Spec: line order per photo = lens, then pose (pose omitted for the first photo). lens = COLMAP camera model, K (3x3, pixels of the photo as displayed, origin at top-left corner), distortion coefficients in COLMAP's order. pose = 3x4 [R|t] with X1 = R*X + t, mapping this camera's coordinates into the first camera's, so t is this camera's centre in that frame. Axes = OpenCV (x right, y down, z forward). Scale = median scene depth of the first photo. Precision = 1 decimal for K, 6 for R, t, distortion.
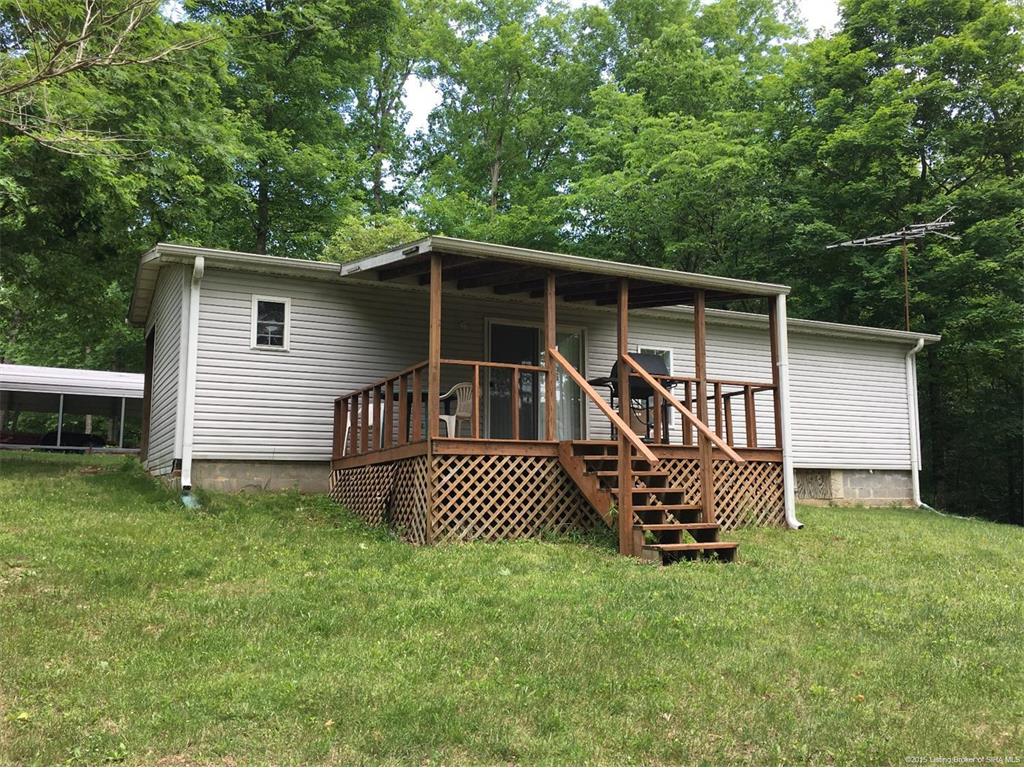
lens RADIAL K [[854.1, 0, 512.0], [0, 854.1, 384.0], [0, 0, 1]] dist [0.080642, -0.091082]
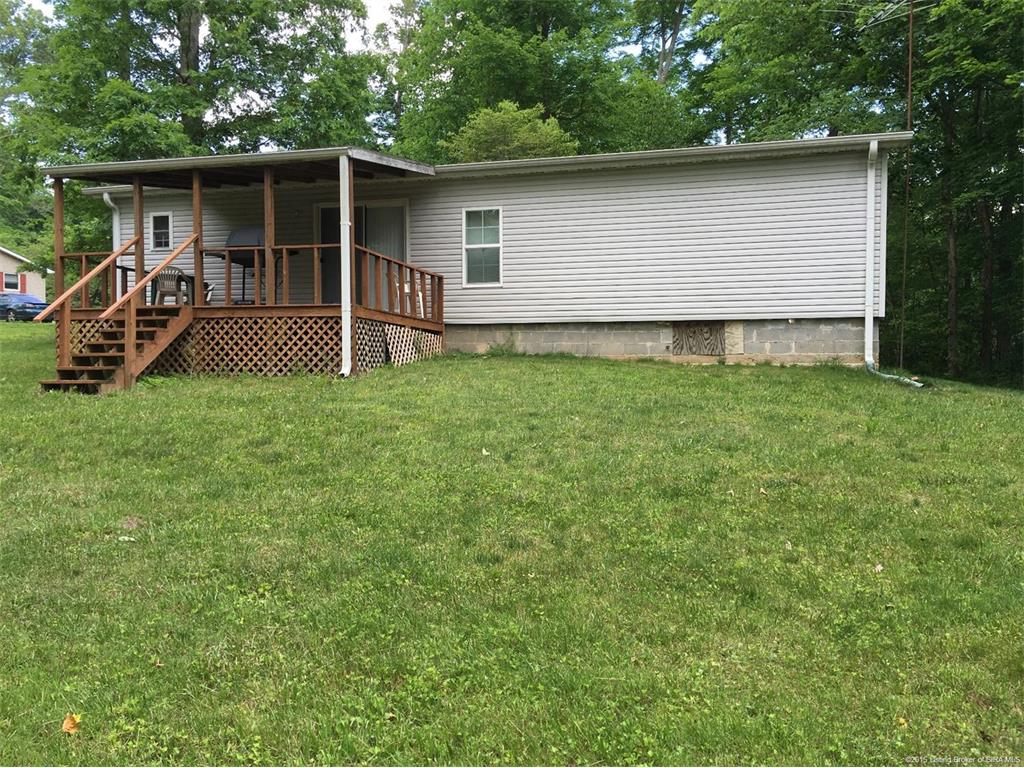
lens RADIAL K [[854.1, 0, 512.0], [0, 854.1, 384.0], [0, 0, 1]] dist [0.080642, -0.091082]
pose [[0.704071, 0.029921, -0.709499, 0.827152], [0.084206, 0.988545, 0.125251, 0.036310], [0.705119, -0.147929, 0.693486, 0.245761]]
